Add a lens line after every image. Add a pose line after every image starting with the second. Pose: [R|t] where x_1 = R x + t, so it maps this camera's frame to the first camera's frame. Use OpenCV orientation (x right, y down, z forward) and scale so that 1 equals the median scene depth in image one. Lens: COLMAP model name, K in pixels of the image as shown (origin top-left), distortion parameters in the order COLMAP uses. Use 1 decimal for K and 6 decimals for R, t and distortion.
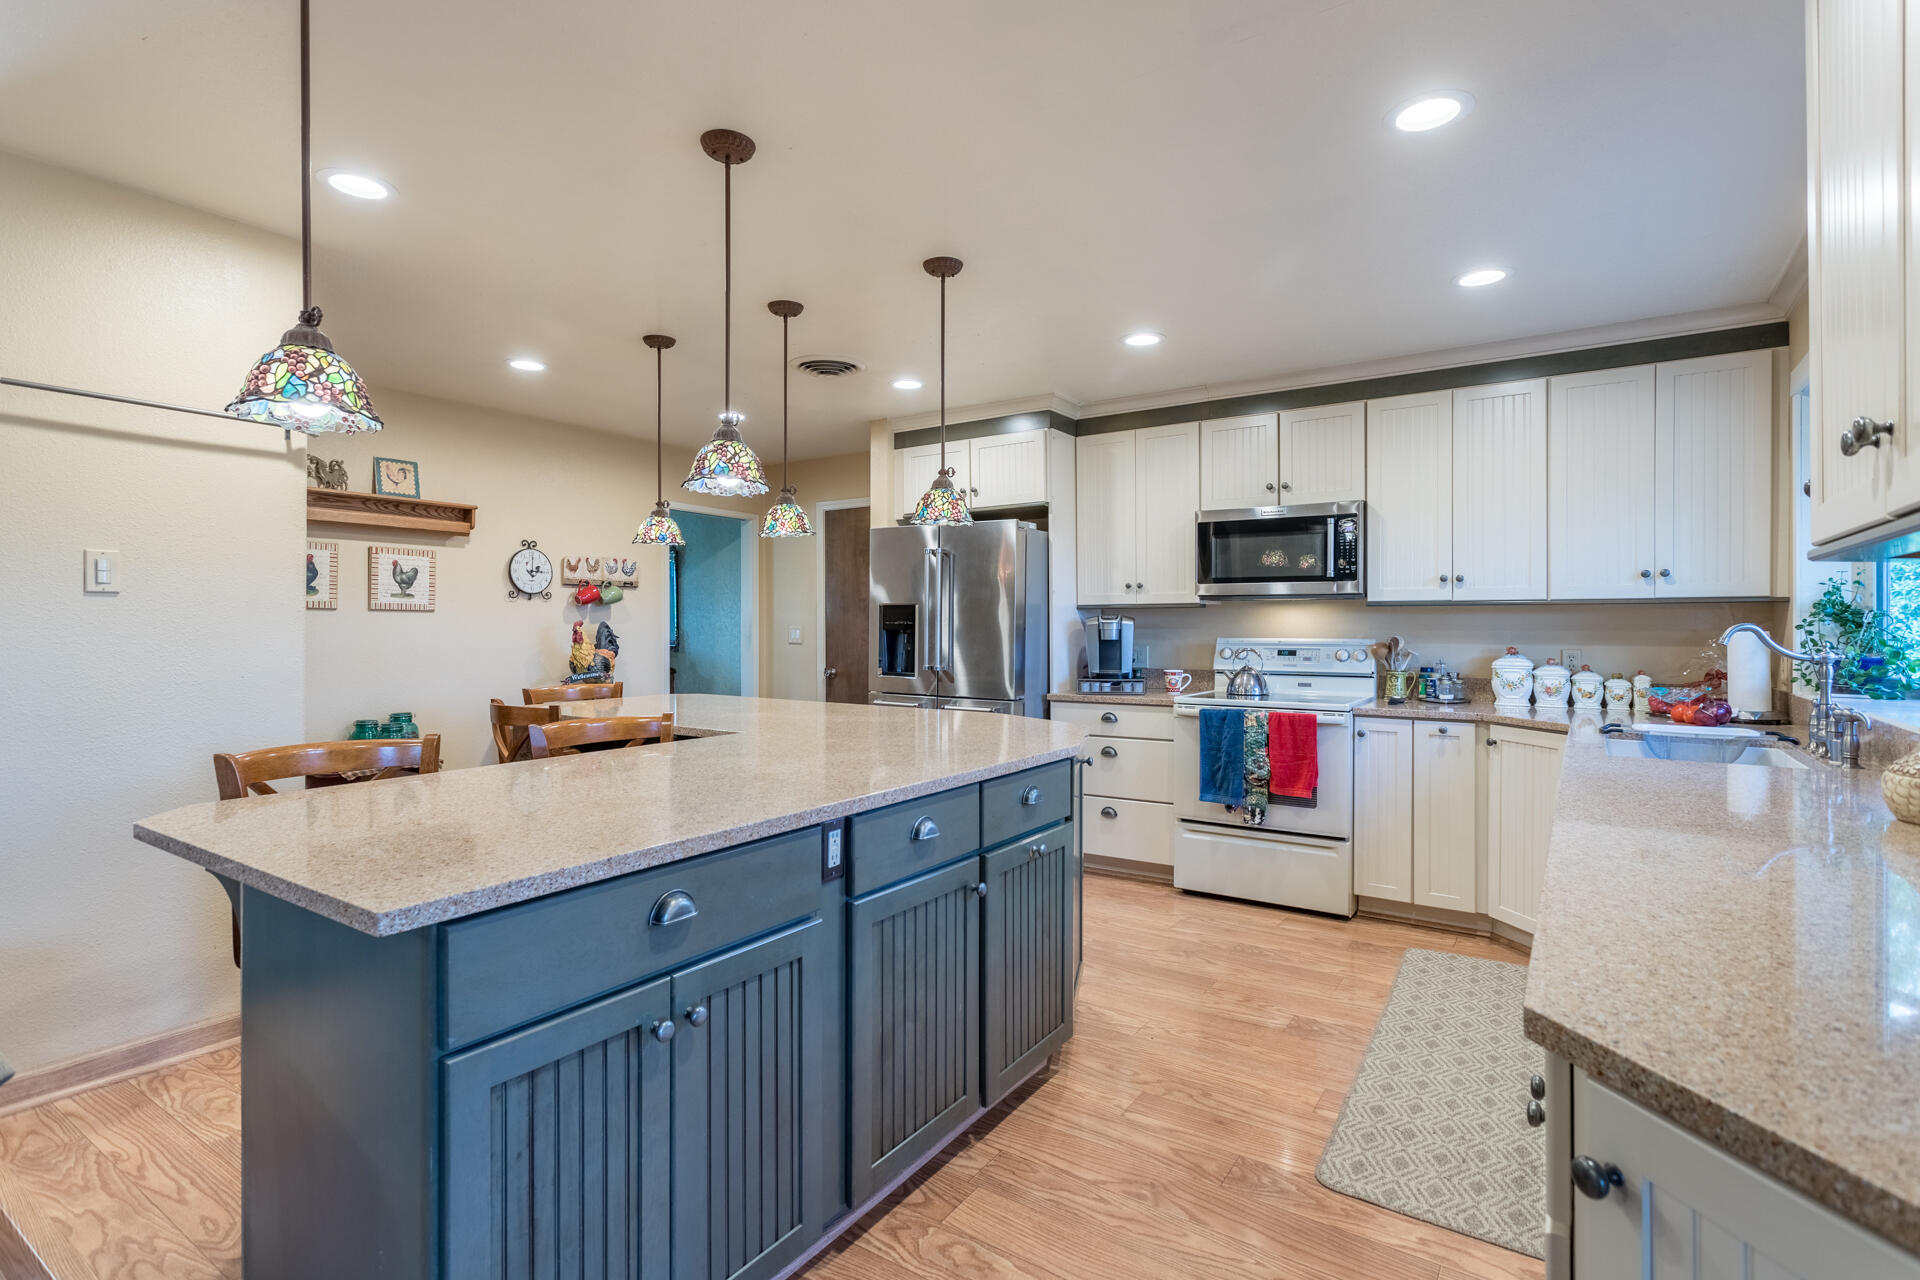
lens RADIAL K [[910.0, 0, 955.6], [0, 910.0, 624.2], [0, 0, 1]] dist [0.003845, -0.000058]
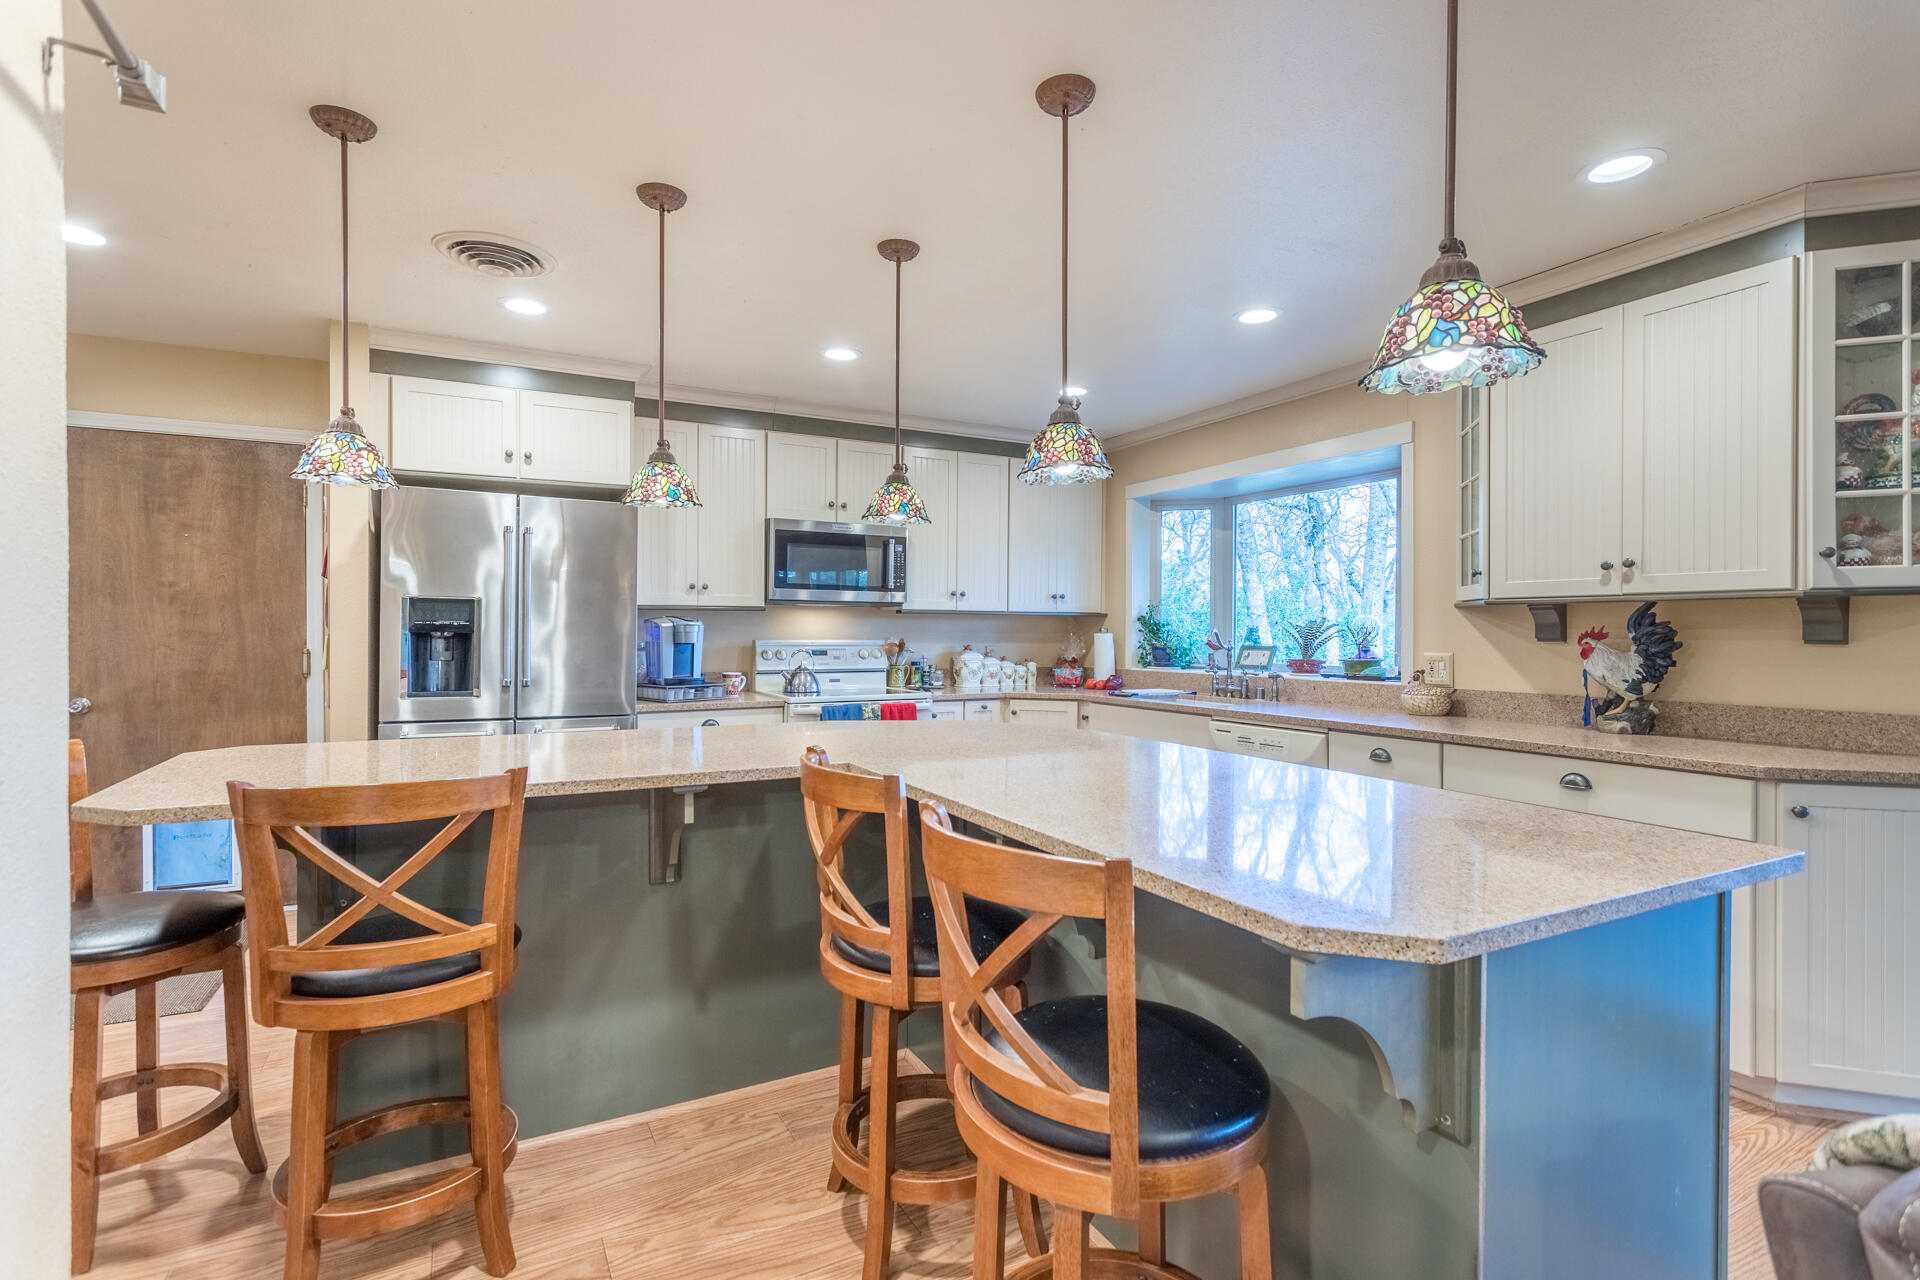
lens RADIAL K [[910.0, 0, 954.4], [0, 910.0, 637.0], [0, 0, 1]] dist [0.003845, -0.000058]
pose [[0.471350, -0.004513, 0.881935, -0.642204], [-0.005676, 0.999951, 0.008151, 0.001965], [-0.881928, -0.008848, 0.471301, 0.385055]]
